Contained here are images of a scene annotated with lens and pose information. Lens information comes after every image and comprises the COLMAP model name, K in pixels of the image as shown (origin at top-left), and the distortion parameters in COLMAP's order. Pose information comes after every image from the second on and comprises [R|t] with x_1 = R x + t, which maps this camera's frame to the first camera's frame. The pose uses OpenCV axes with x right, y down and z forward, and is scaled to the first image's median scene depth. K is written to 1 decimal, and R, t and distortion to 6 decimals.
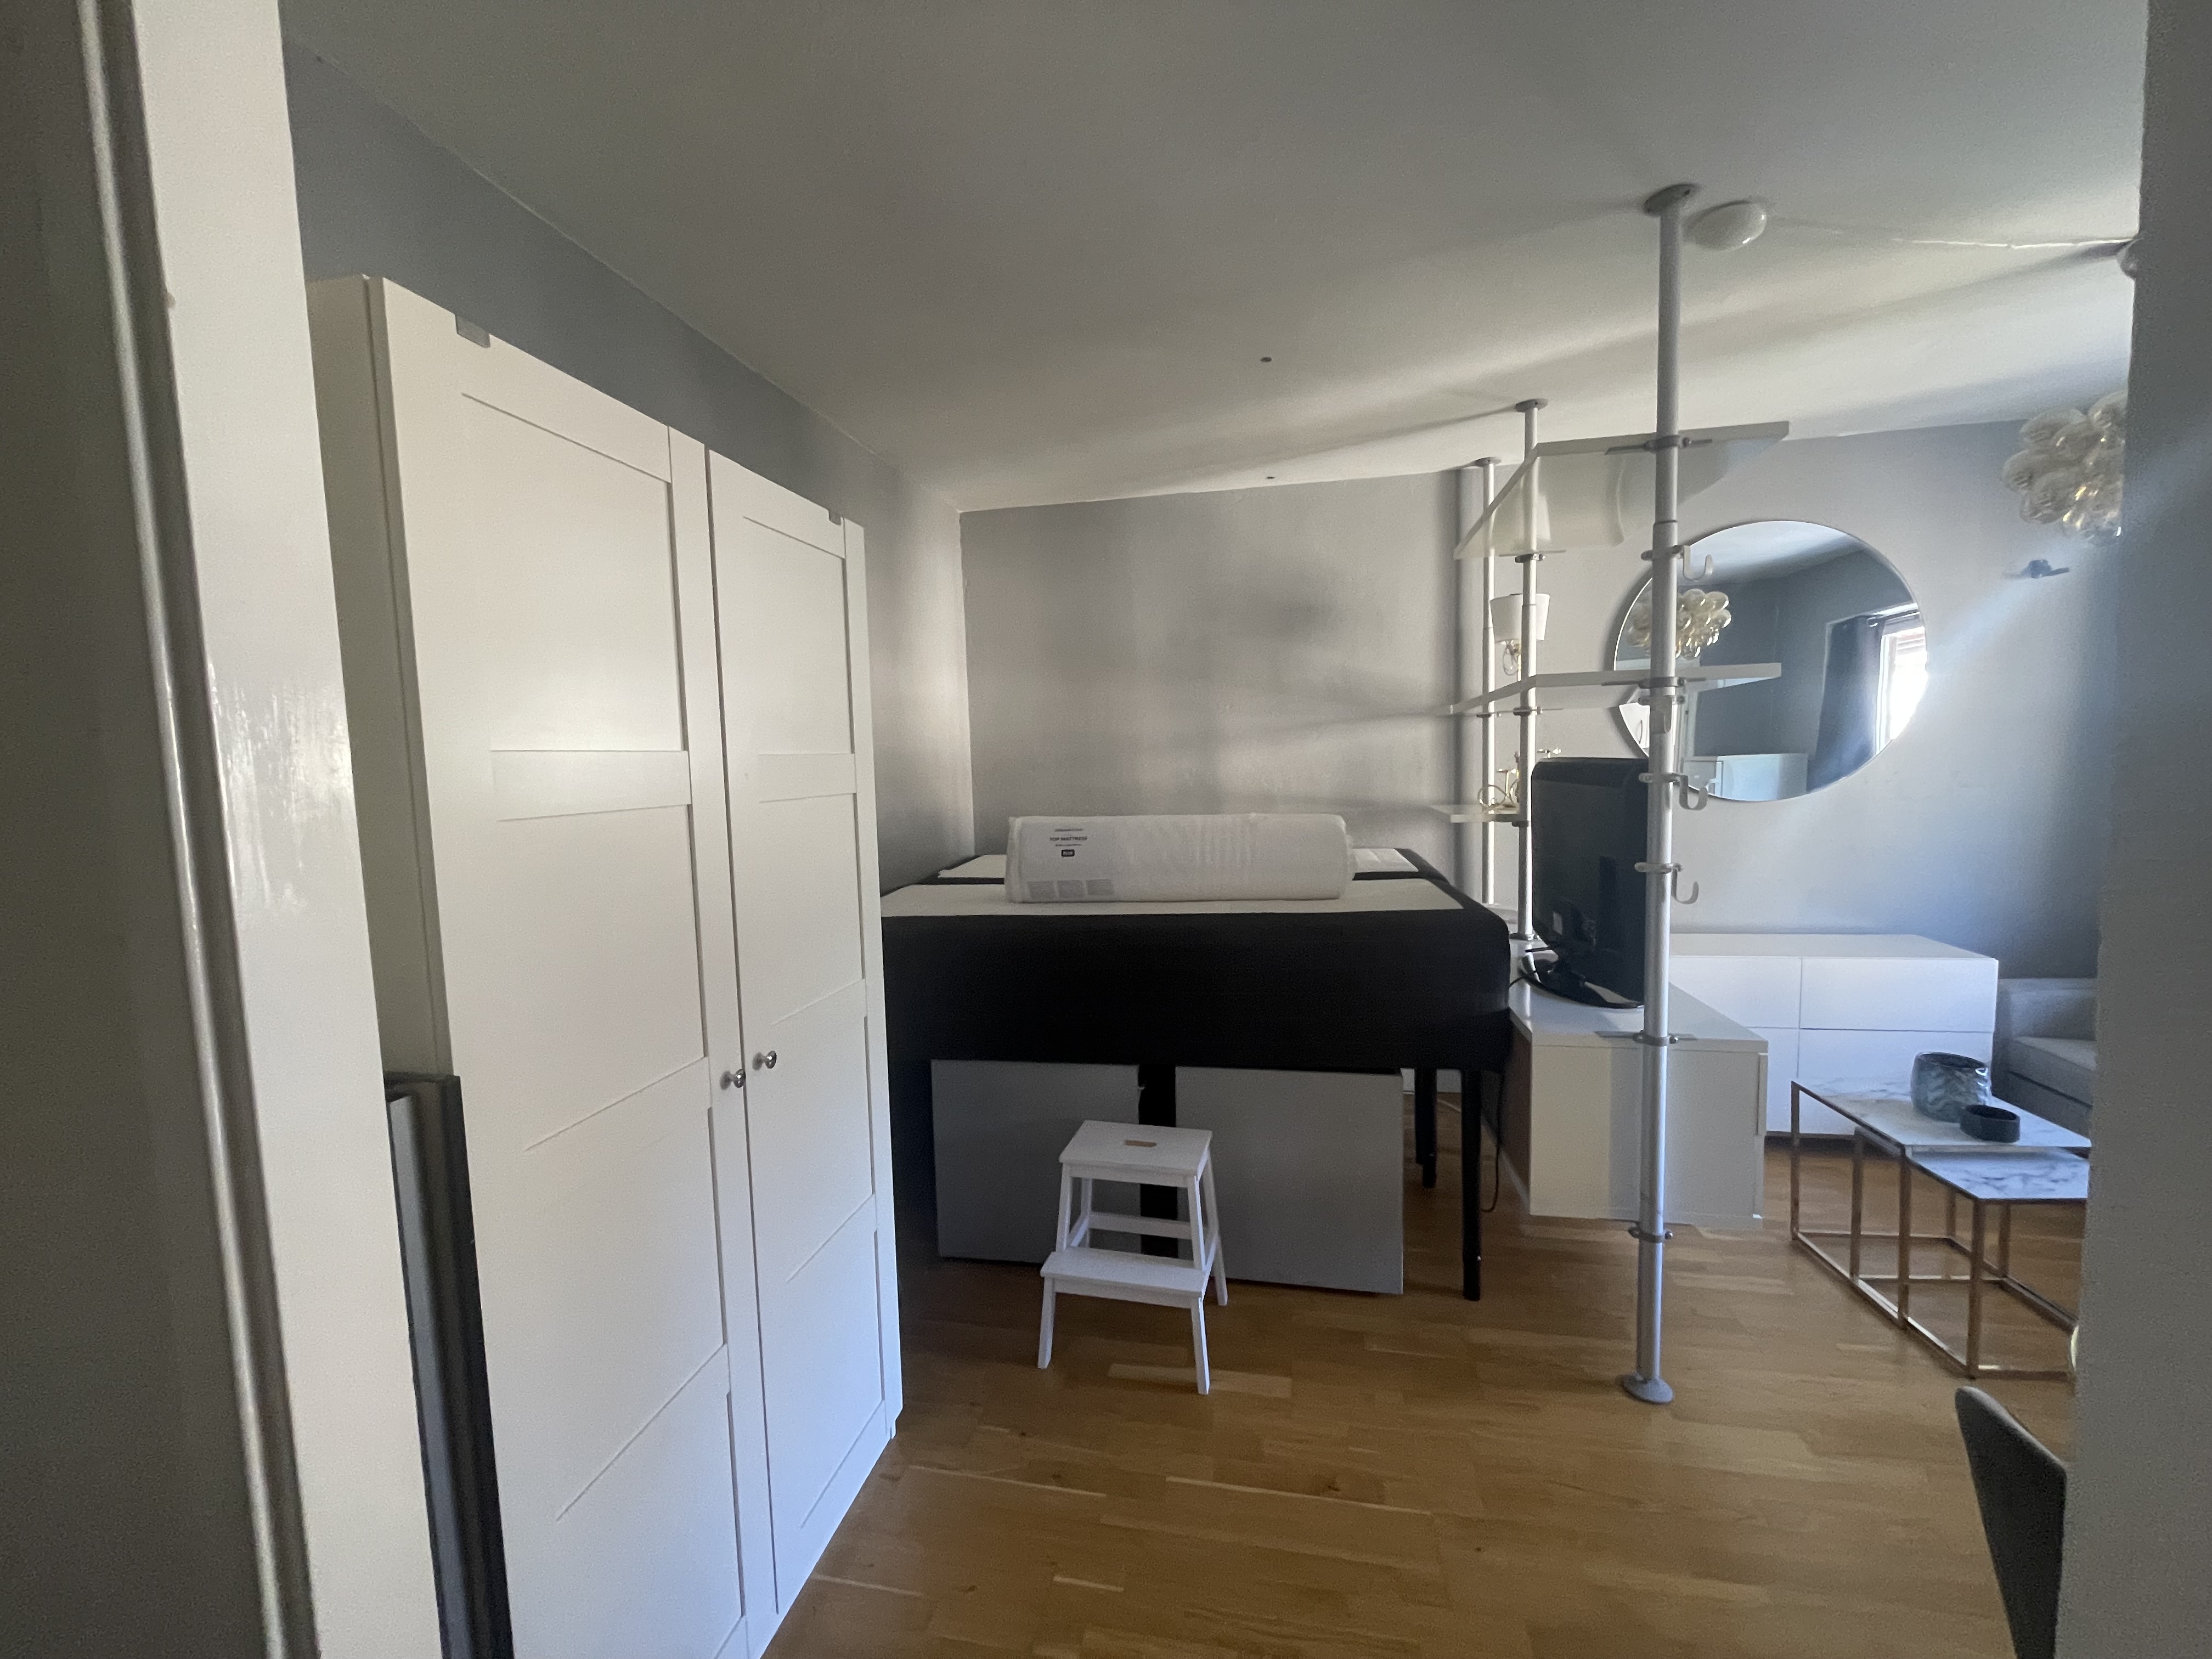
lens RADIAL K [[889.3, 0, 1111.3], [0, 889.3, 831.3], [0, 0, 1]] dist [0.000830, -0.003170]
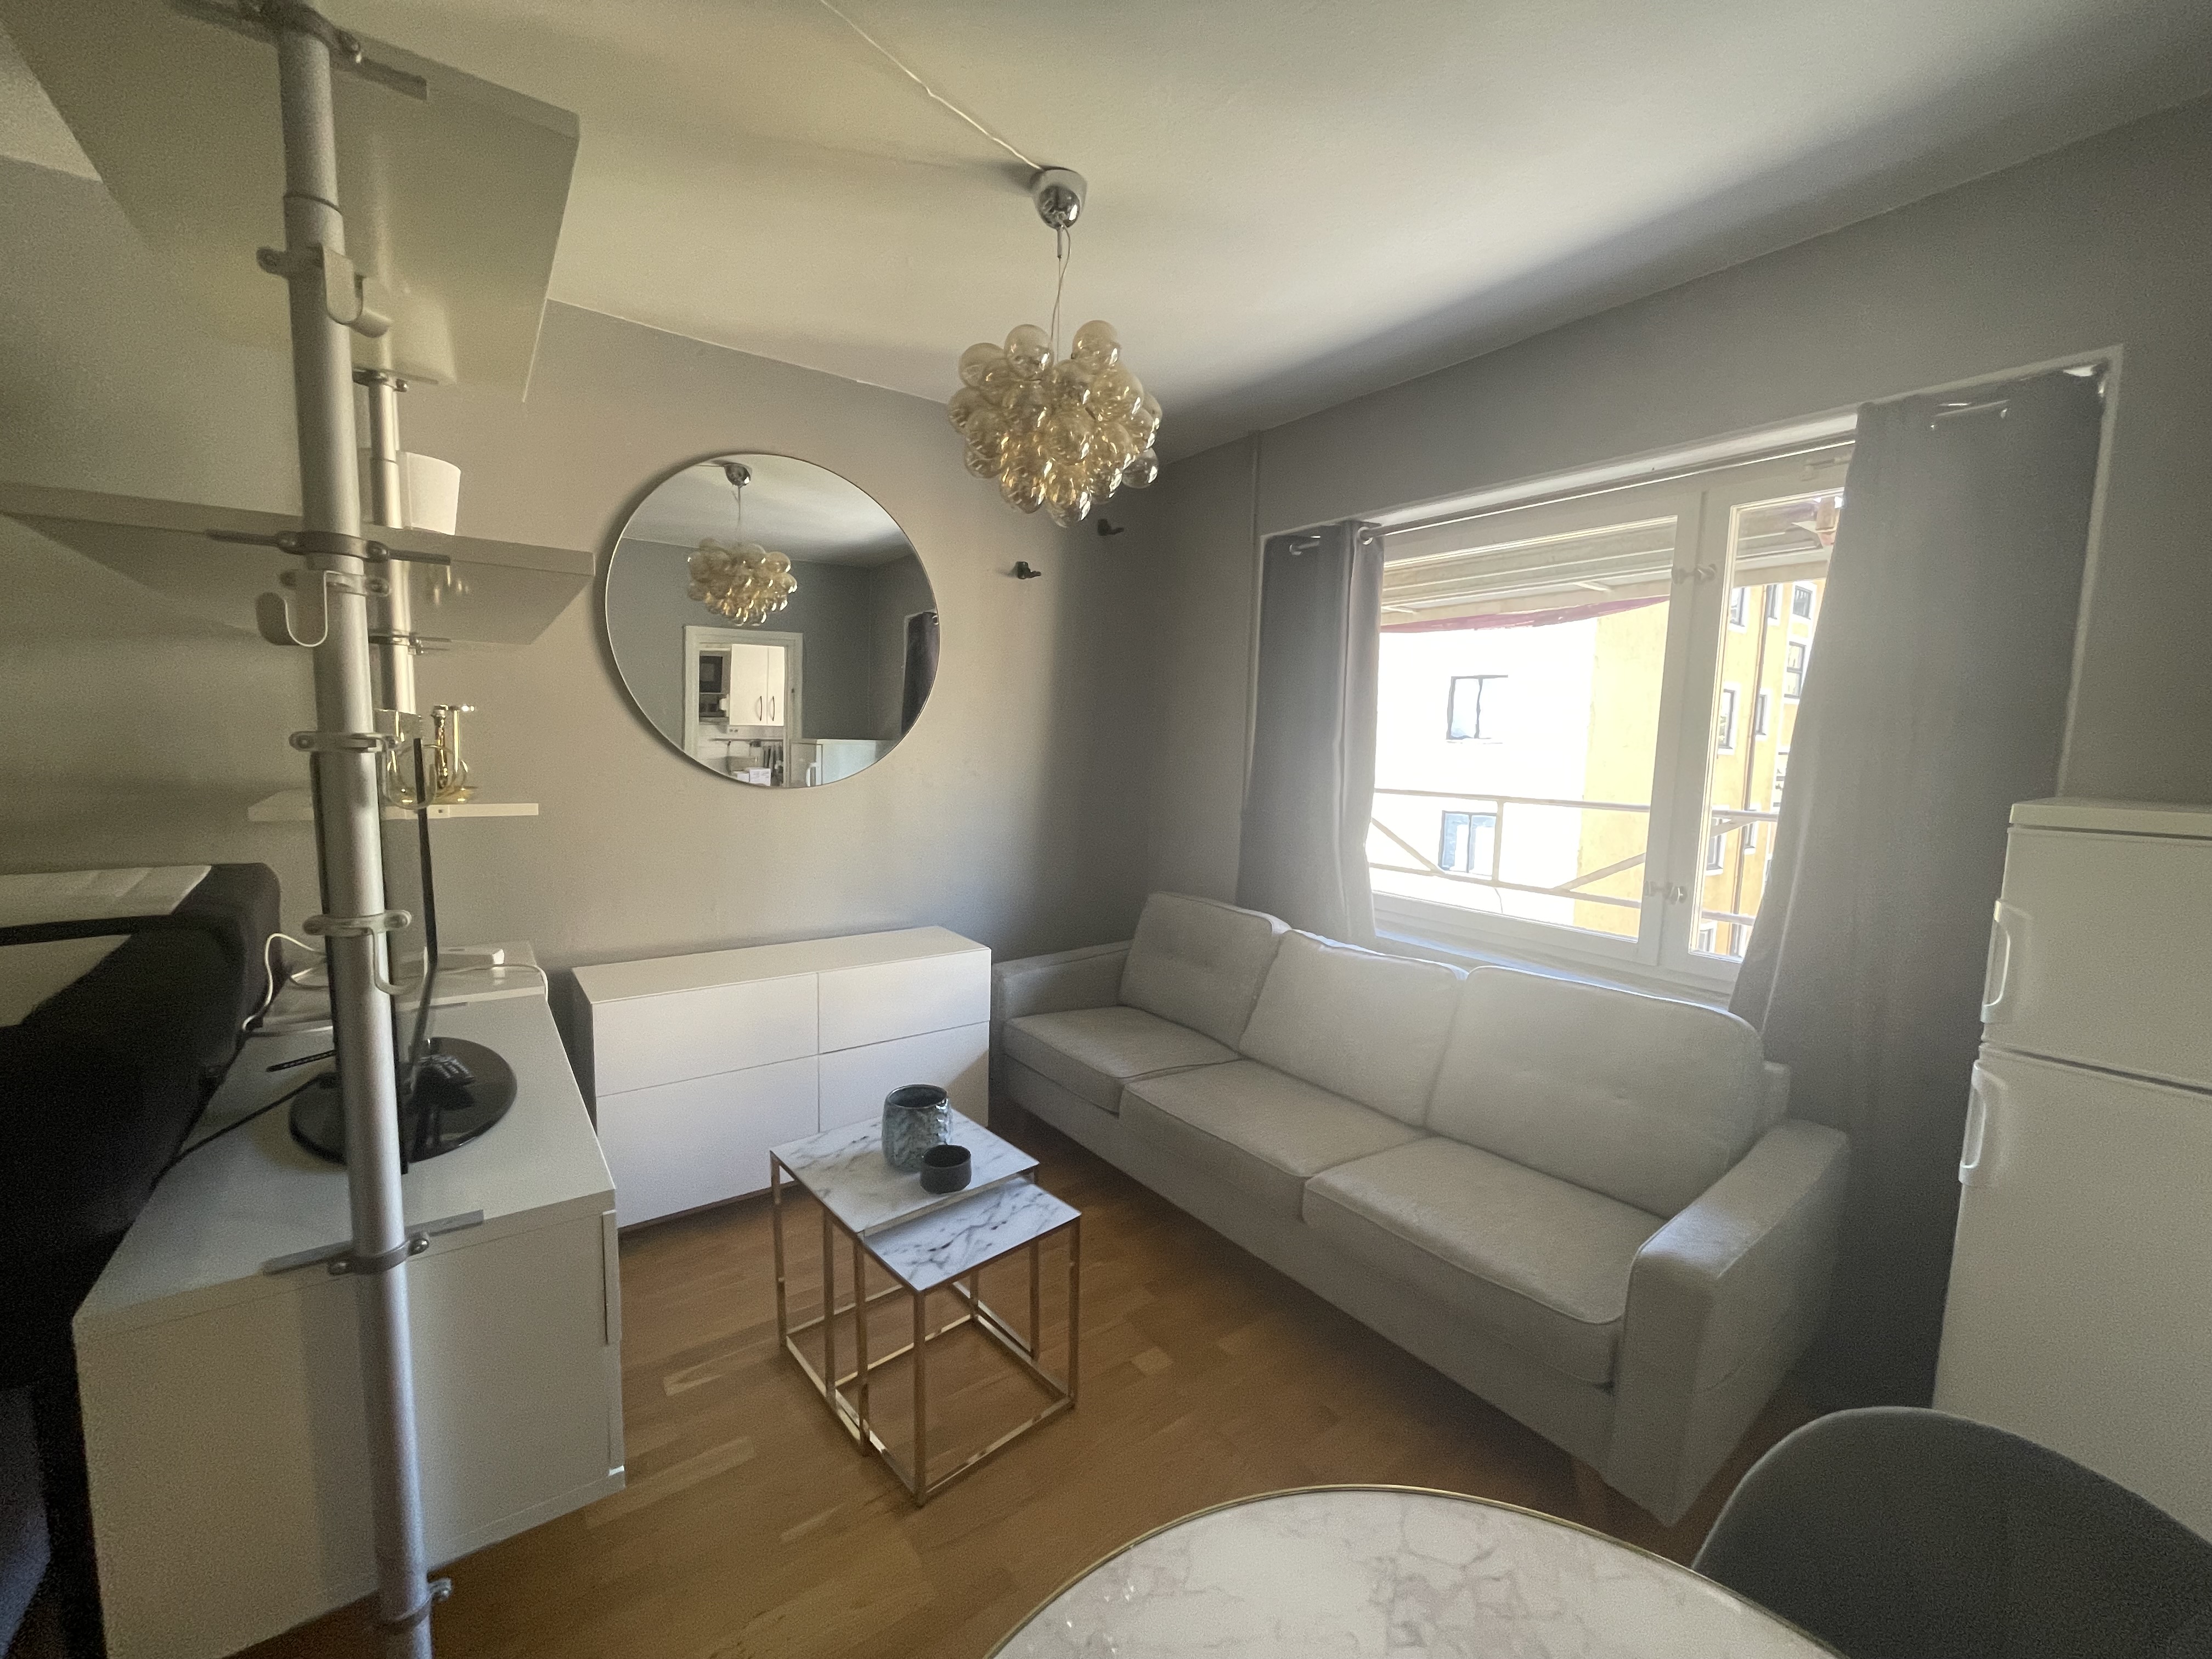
lens RADIAL K [[895.1, 0, 1106.0], [0, 895.1, 829.5], [0, 0, 1]] dist [0.000253, -0.000029]
pose [[0.669454, -0.025802, 0.742405, 0.429100], [0.011684, 0.999639, 0.024206, -0.015872], [-0.742762, -0.007531, 0.669514, 0.287324]]
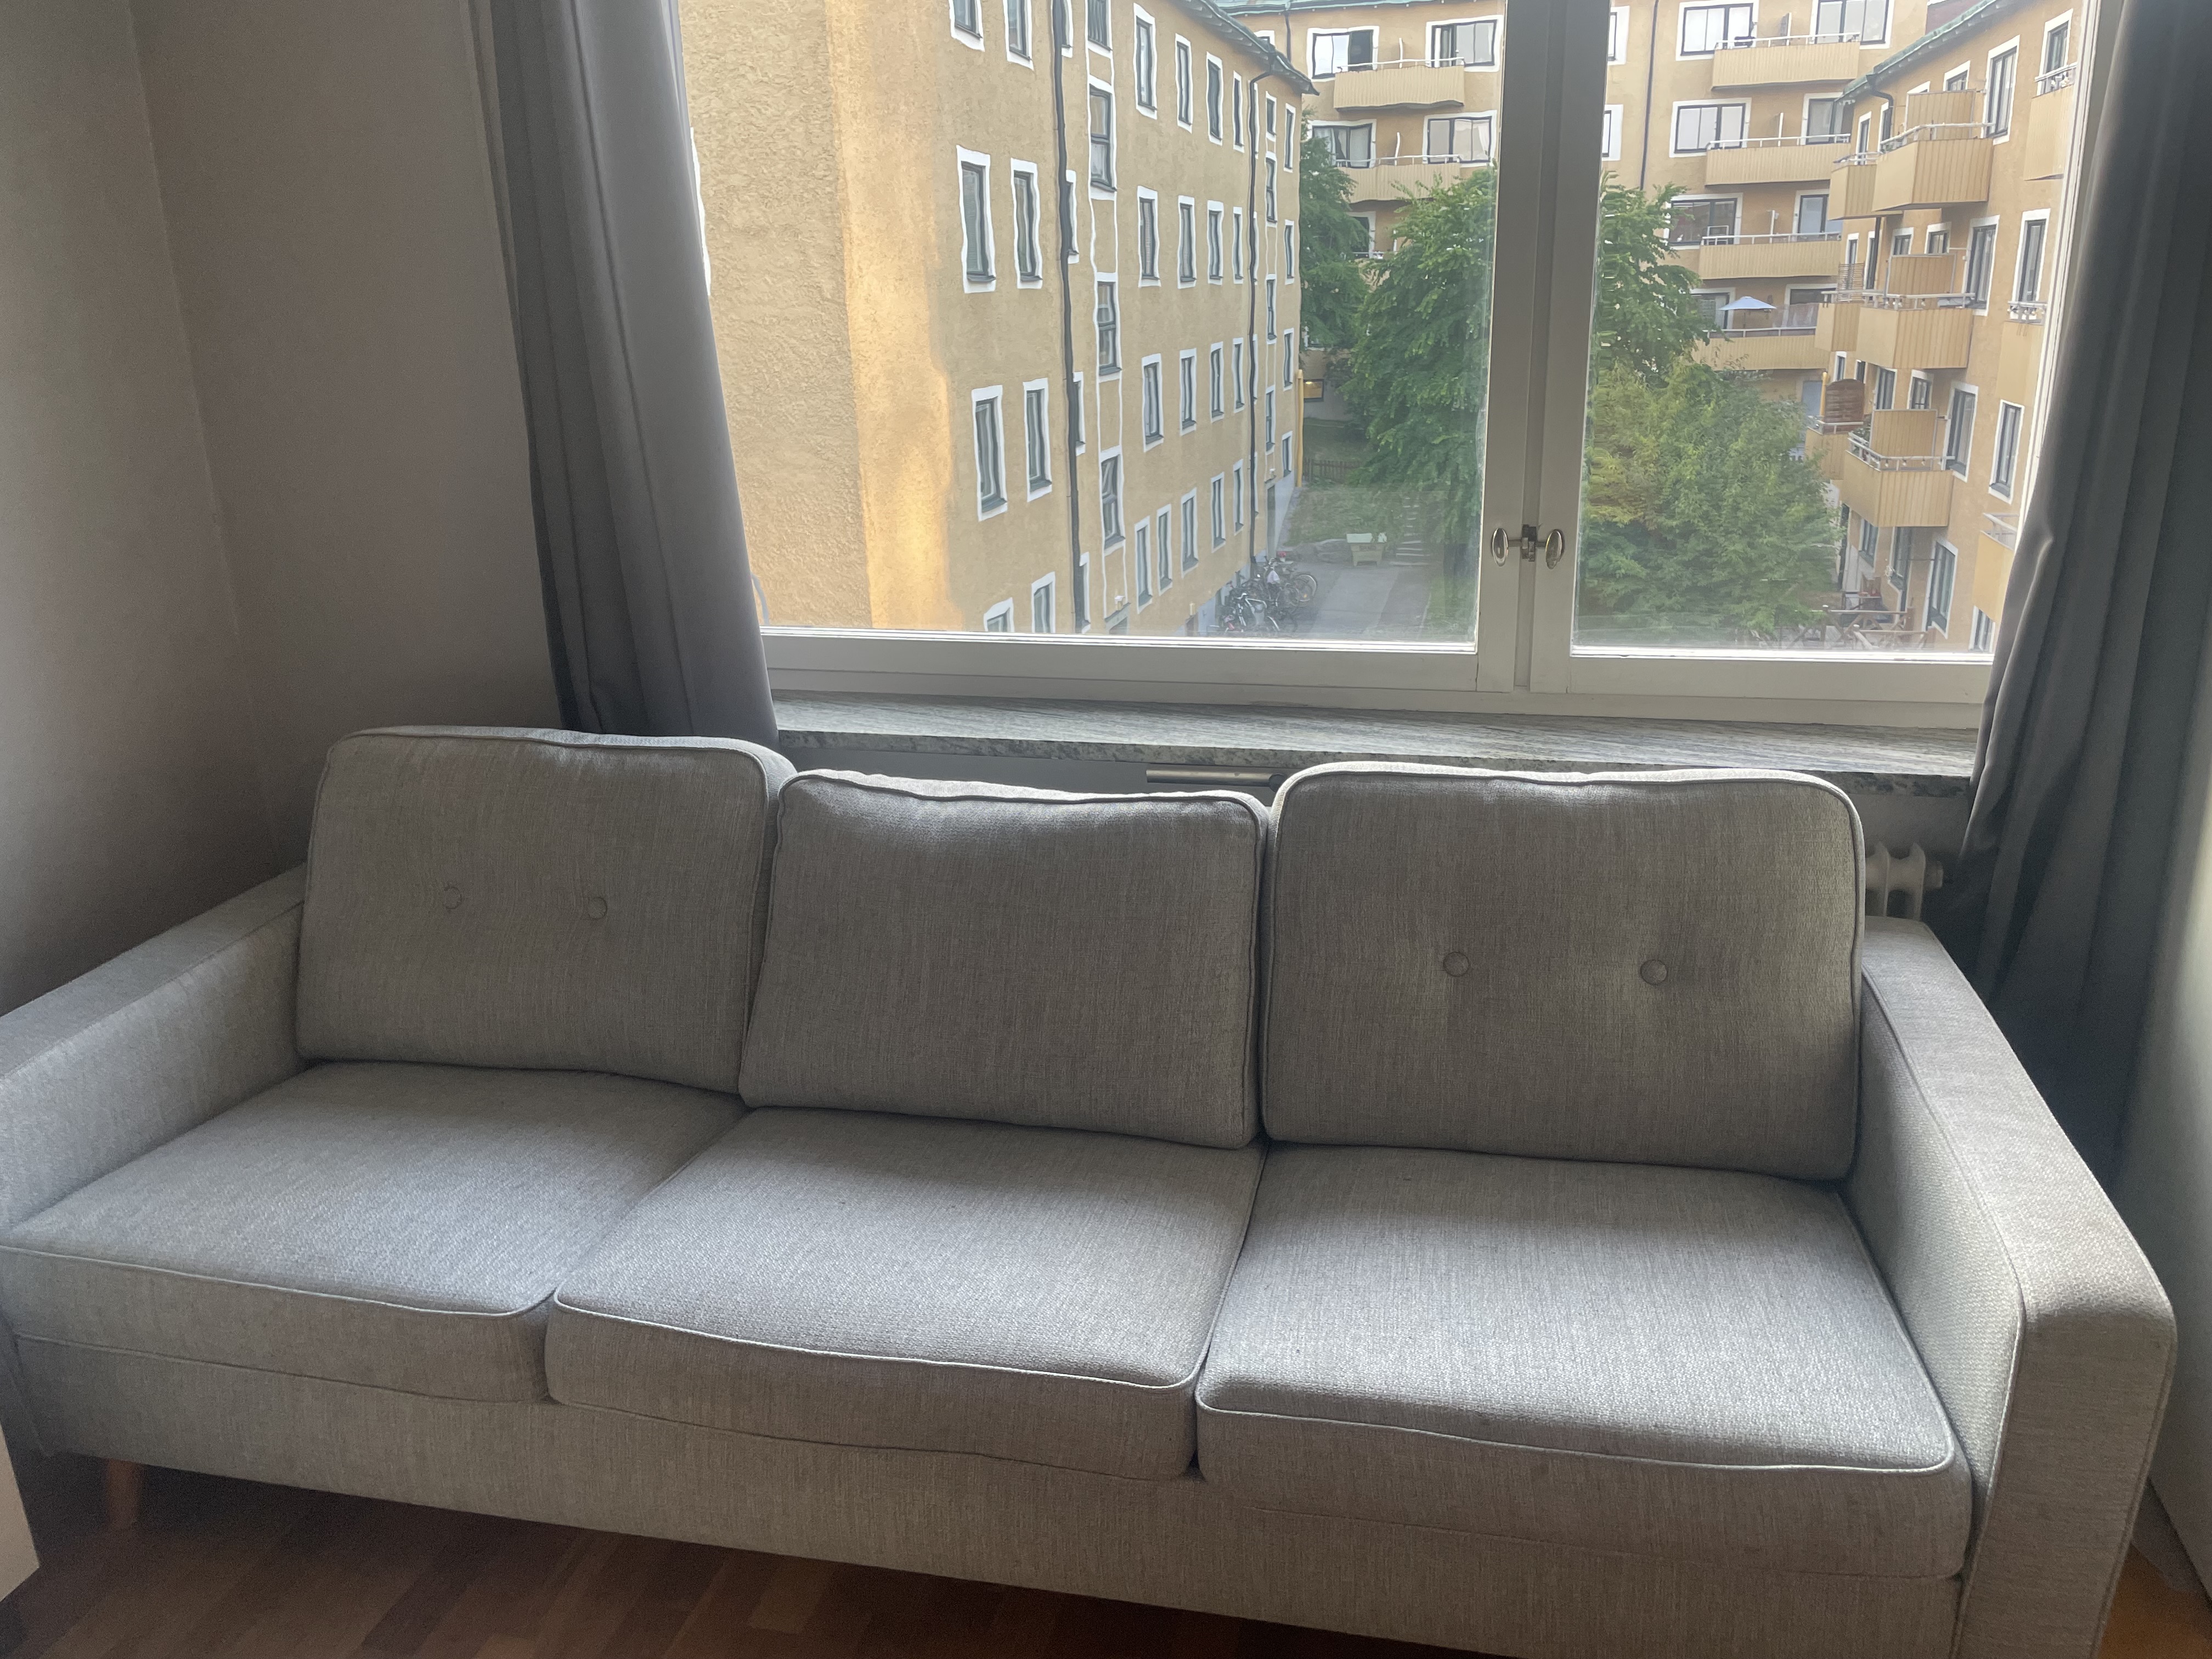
lens RADIAL K [[1697.9, 0, 1106.0], [0, 1697.9, 829.5], [0, 0, 1]] dist [-0.002130, -0.002593]
pose [[0.056715, -0.273084, 0.960317, 0.639661], [0.104631, 0.958194, 0.266301, -0.041860], [-0.992893, 0.085376, 0.082917, 0.703848]]
